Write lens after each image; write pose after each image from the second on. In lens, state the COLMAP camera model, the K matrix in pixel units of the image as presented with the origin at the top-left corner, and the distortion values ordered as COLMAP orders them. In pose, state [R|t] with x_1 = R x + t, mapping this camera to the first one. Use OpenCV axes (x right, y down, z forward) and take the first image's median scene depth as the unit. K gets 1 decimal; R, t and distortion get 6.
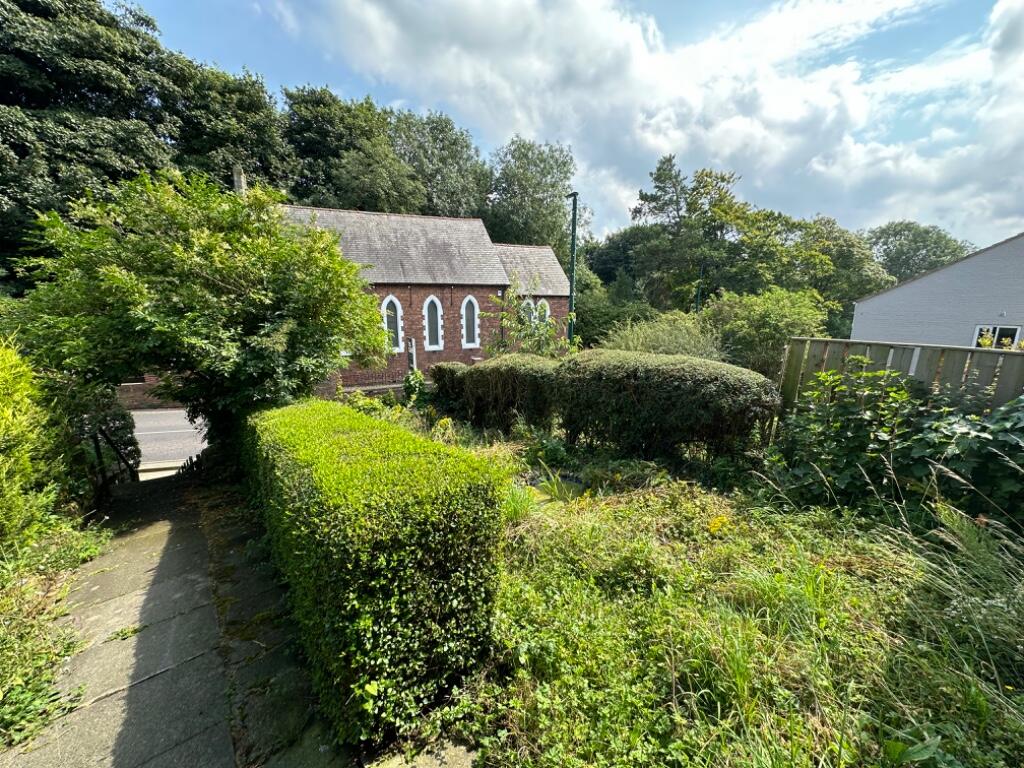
lens RADIAL K [[410.6, 0, 513.7], [0, 410.6, 383.7], [0, 0, 1]] dist [0.001484, 0.000039]
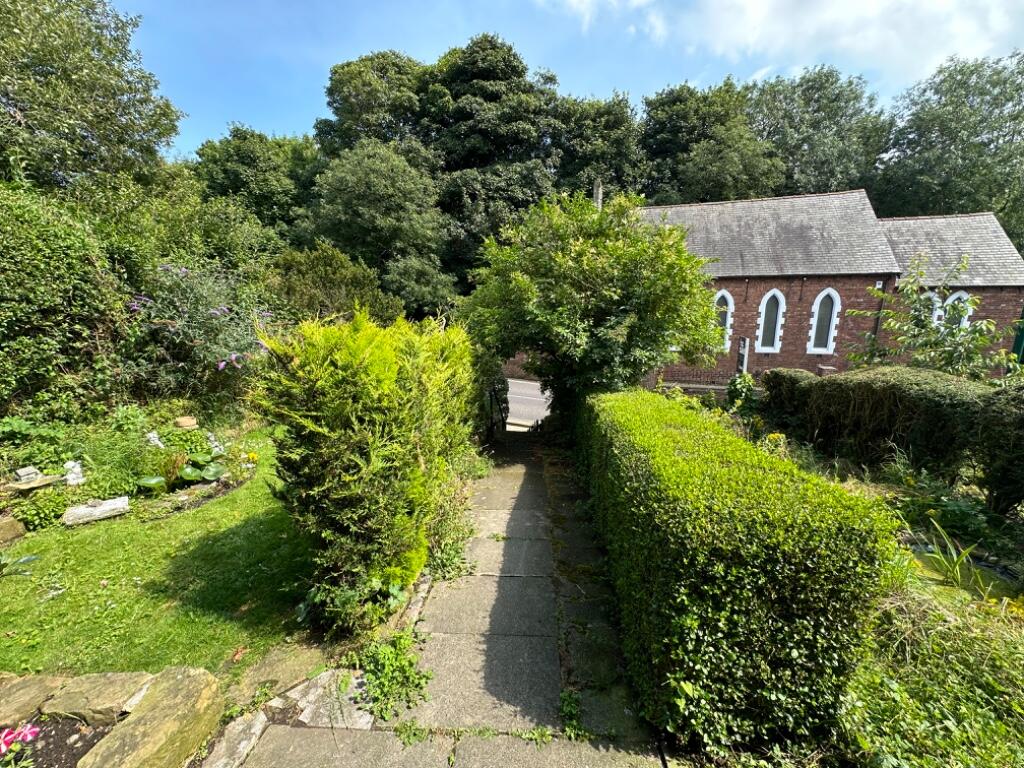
lens RADIAL K [[410.6, 0, 511.0], [0, 410.6, 384.8], [0, 0, 1]] dist [0.001484, 0.000039]
pose [[0.738321, 0.136464, -0.660499, -0.033595], [-0.127545, 0.989896, 0.061947, 0.002521], [0.662279, 0.038507, 0.748267, -0.016920]]
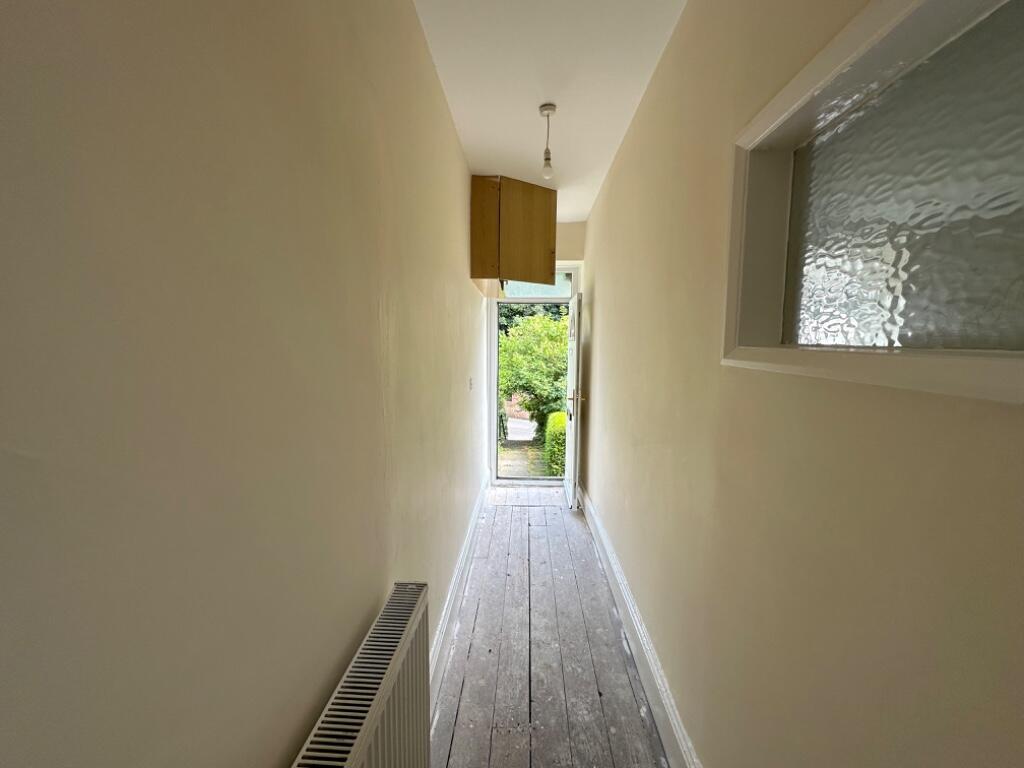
lens RADIAL K [[410.6, 0, 508.5], [0, 410.6, 382.6], [0, 0, 1]] dist [0.001484, 0.000039]
pose [[0.737122, 0.063797, -0.672741, 0.680348], [-0.147050, 0.986821, -0.067540, 0.081391], [0.659566, 0.148712, 0.736789, -0.834035]]
